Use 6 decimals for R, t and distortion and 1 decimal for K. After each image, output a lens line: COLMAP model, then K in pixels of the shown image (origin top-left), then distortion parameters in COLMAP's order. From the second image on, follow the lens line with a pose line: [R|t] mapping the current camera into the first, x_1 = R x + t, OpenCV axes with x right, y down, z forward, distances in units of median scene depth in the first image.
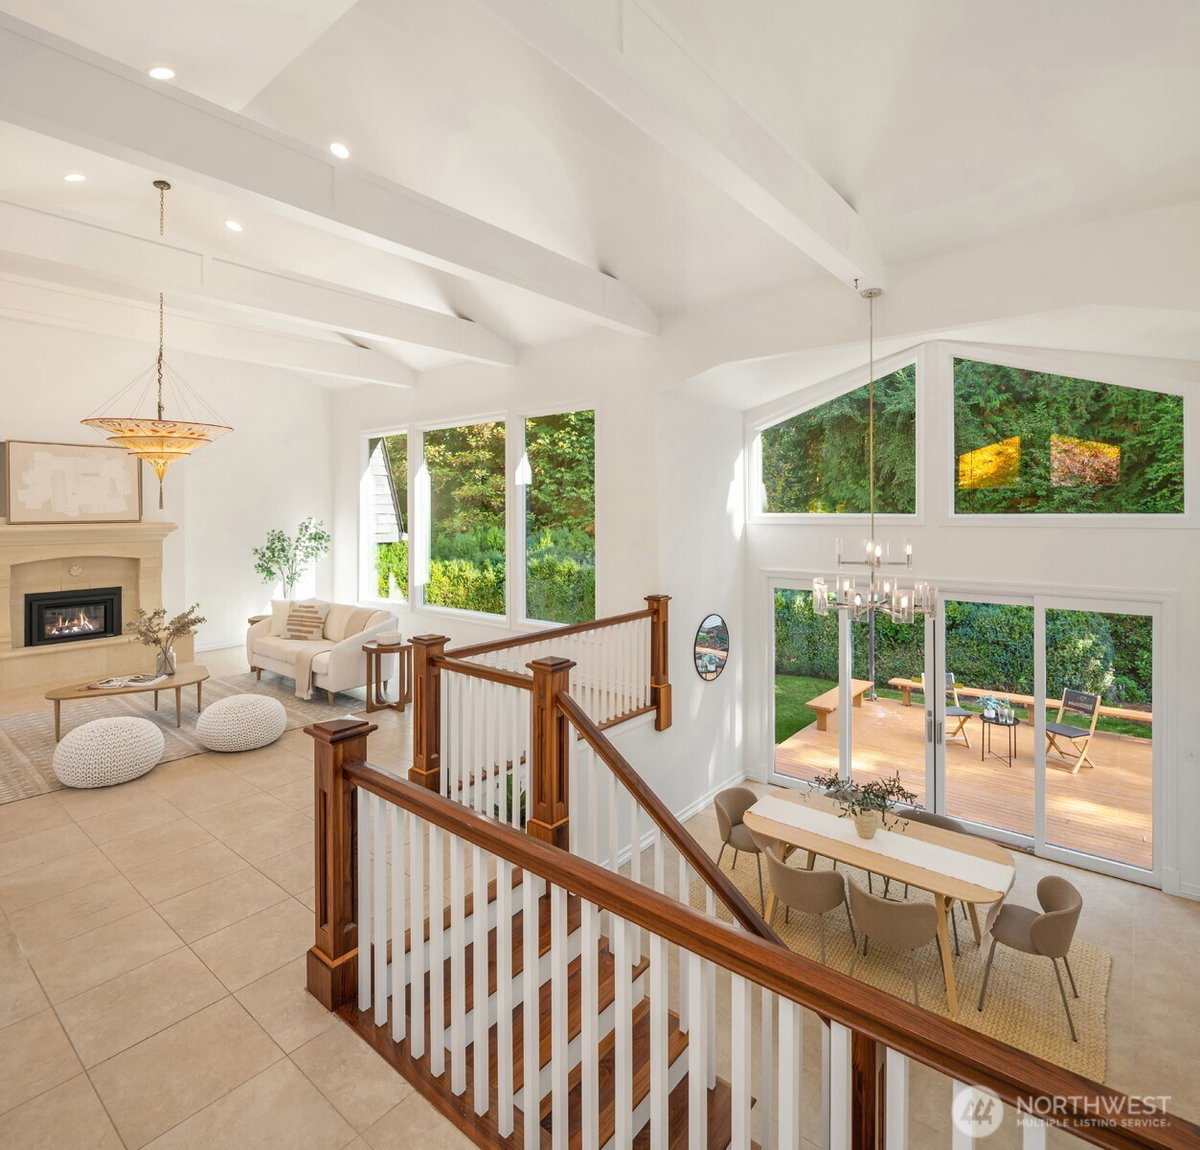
lens RADIAL K [[666.4, 0, 612.4], [0, 666.4, 510.6], [0, 0, 1]] dist [-0.005482, -0.001071]
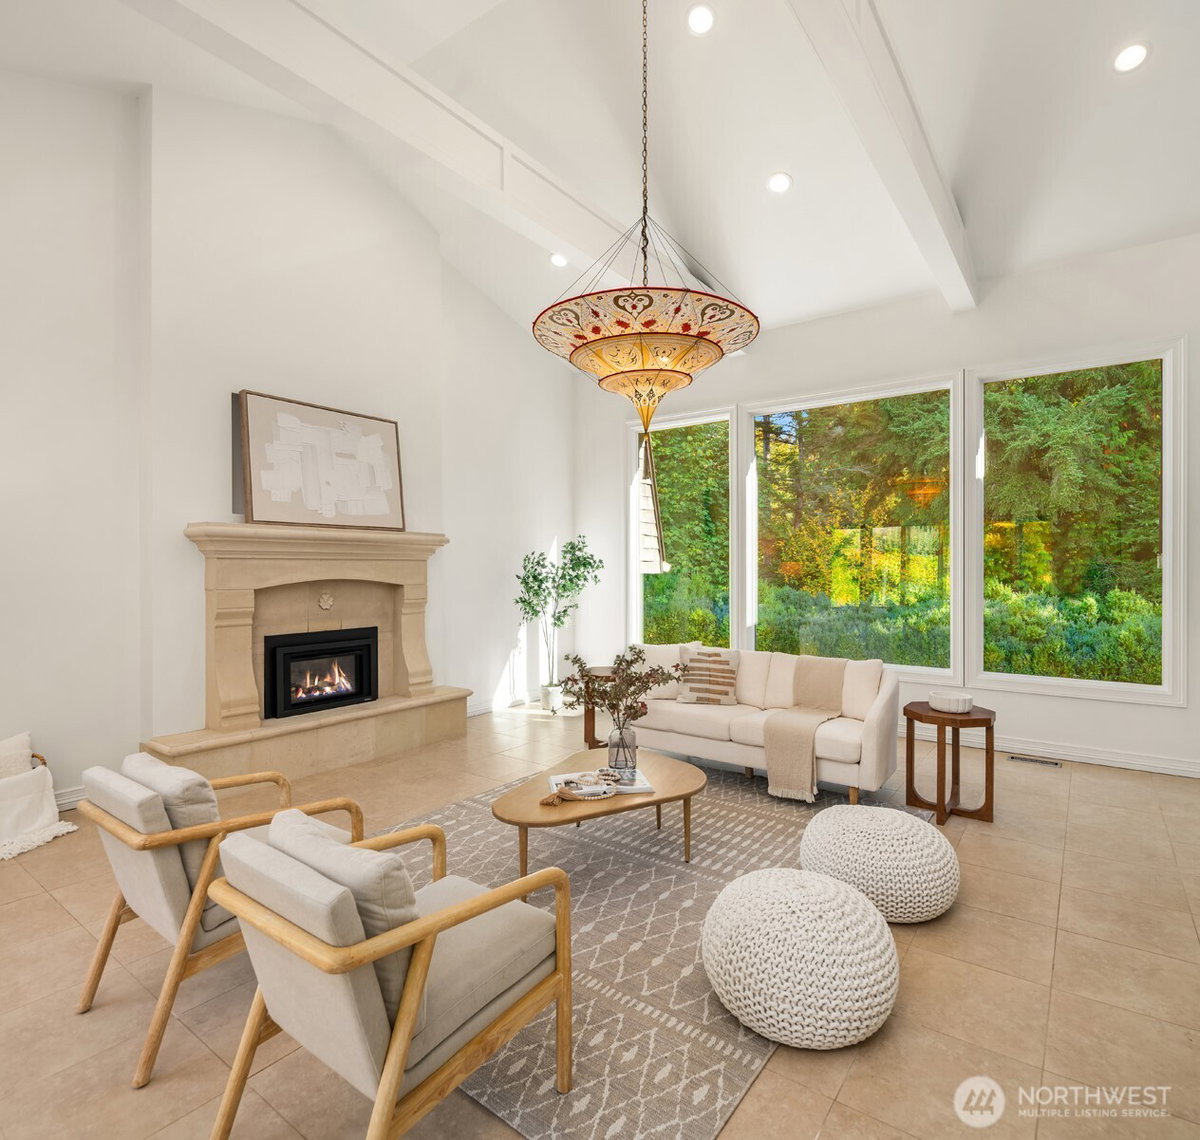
lens RADIAL K [[666.4, 0, 596.0], [0, 666.4, 569.2], [0, 0, 1]] dist [-0.005482, -0.001071]
pose [[0.997779, 0.006314, 0.066316, -0.588157], [-0.006471, 0.999977, 0.002154, 0.056117], [-0.066301, -0.002578, 0.997796, 0.328040]]
